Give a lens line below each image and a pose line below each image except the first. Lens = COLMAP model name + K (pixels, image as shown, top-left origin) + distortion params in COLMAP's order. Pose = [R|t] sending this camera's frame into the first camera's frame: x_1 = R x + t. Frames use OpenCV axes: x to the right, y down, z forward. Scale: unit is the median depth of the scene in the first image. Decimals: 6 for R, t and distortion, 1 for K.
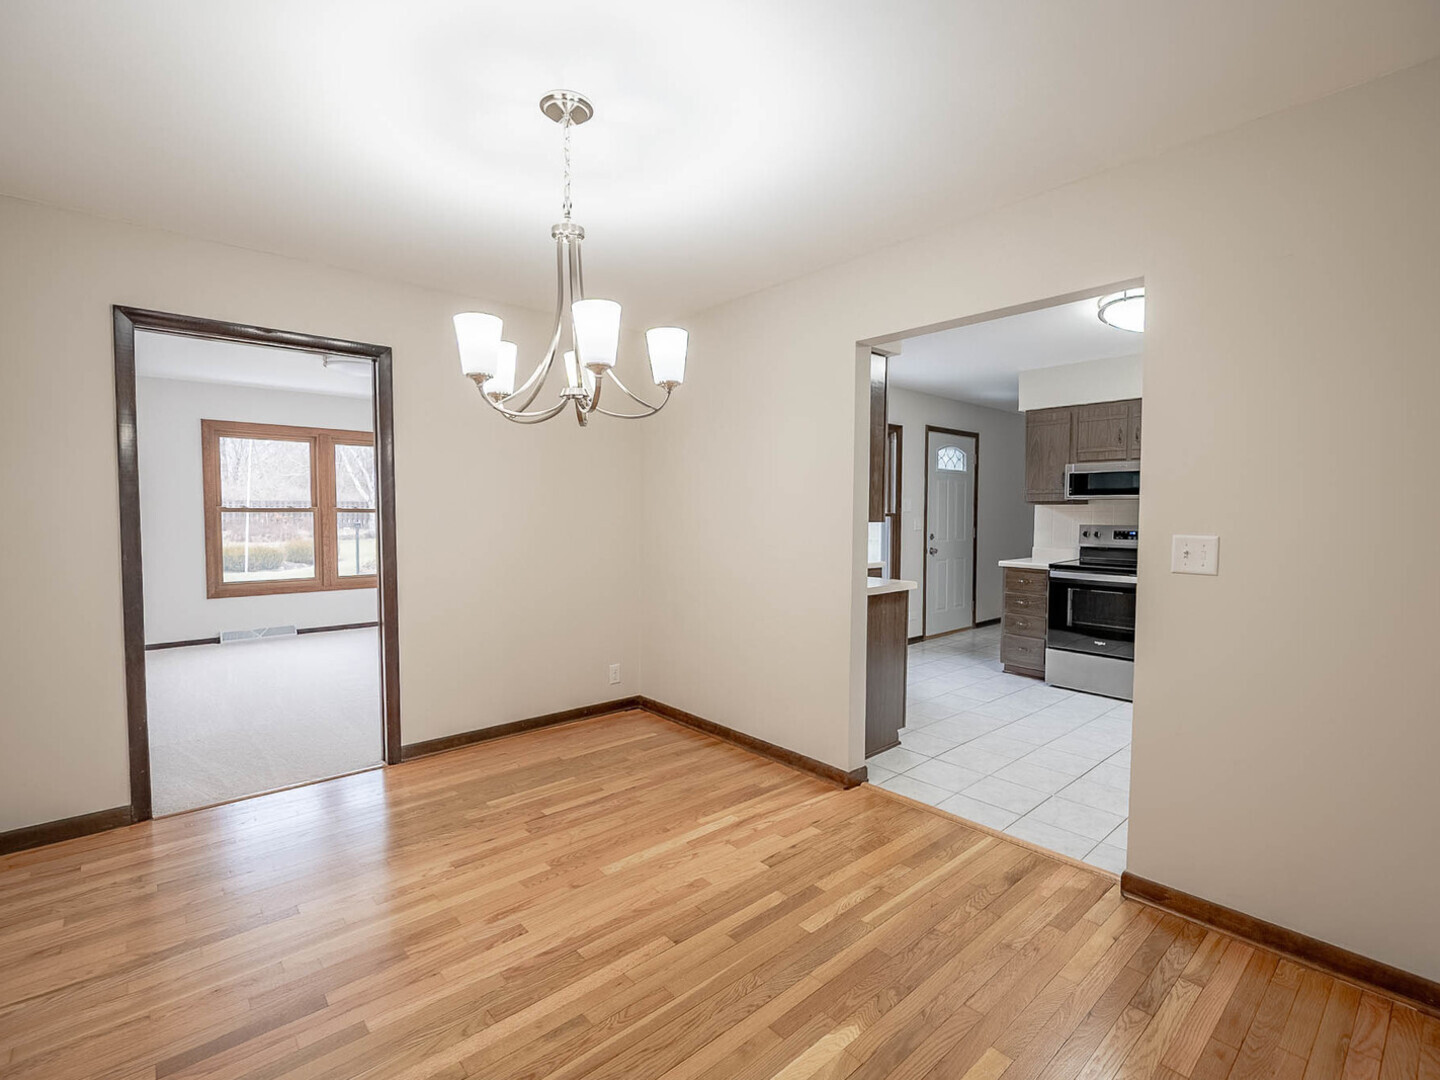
lens RADIAL K [[659.6, 0, 722.2], [0, 659.6, 537.9], [0, 0, 1]] dist [-0.001930, -0.000094]
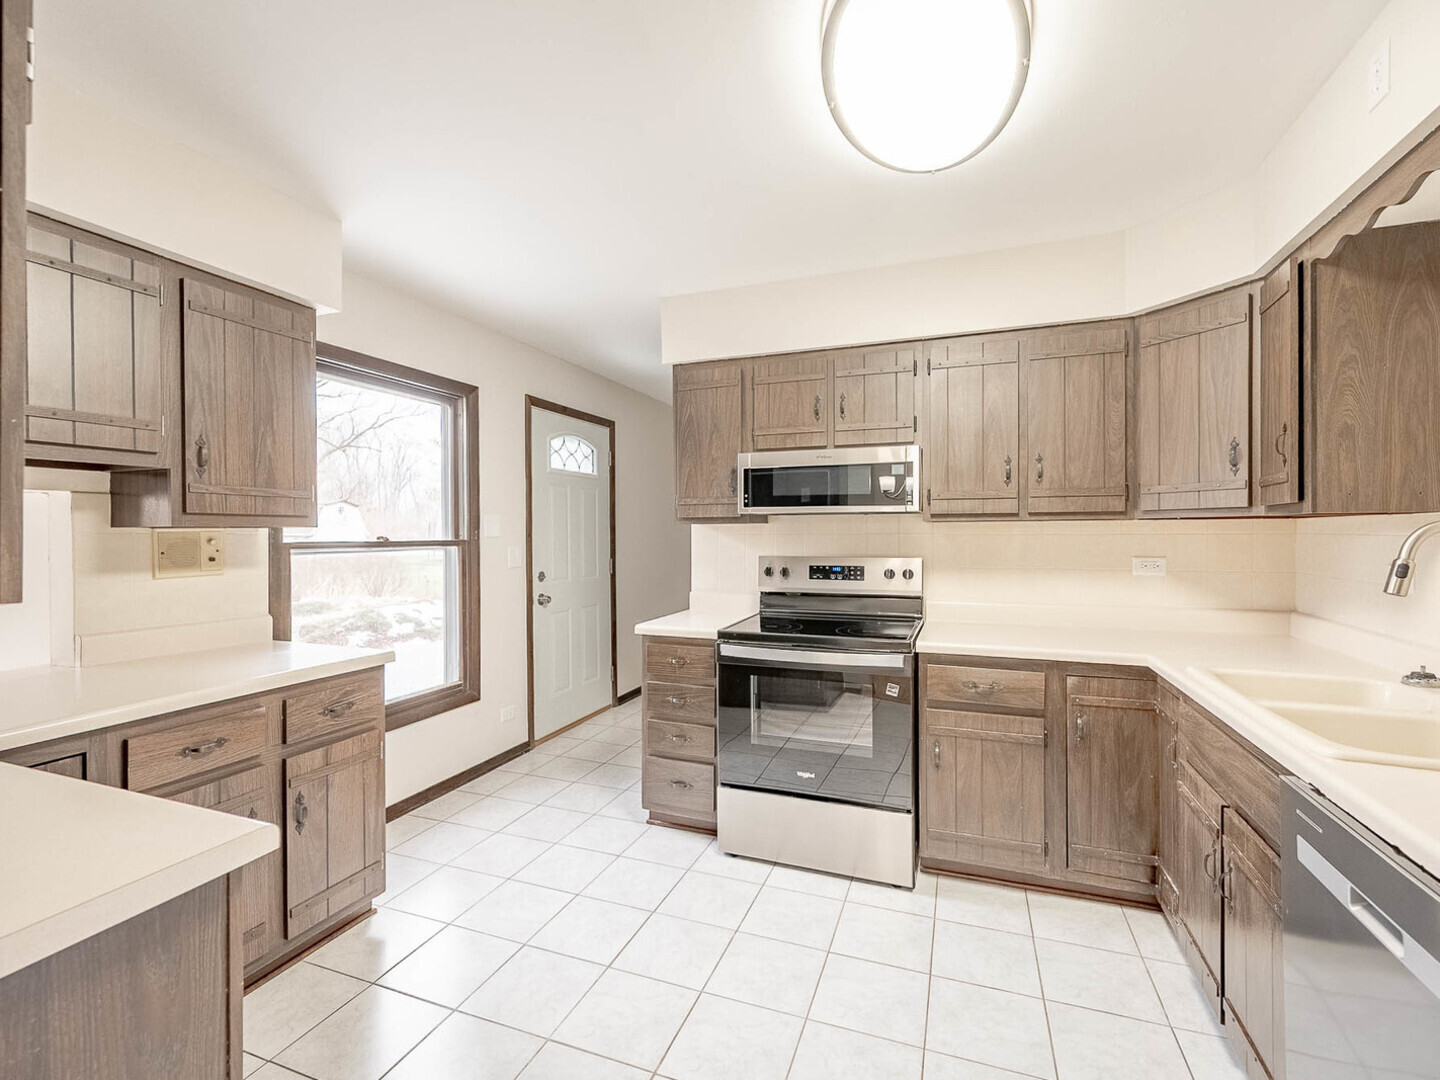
lens RADIAL K [[659.6, 0, 719.4], [0, 659.6, 534.9], [0, 0, 1]] dist [-0.001930, -0.000094]
pose [[0.883676, -0.011913, 0.467947, 0.224551], [0.029027, 0.999147, -0.029379, -0.022523], [-0.467198, 0.039544, 0.883268, 0.476111]]
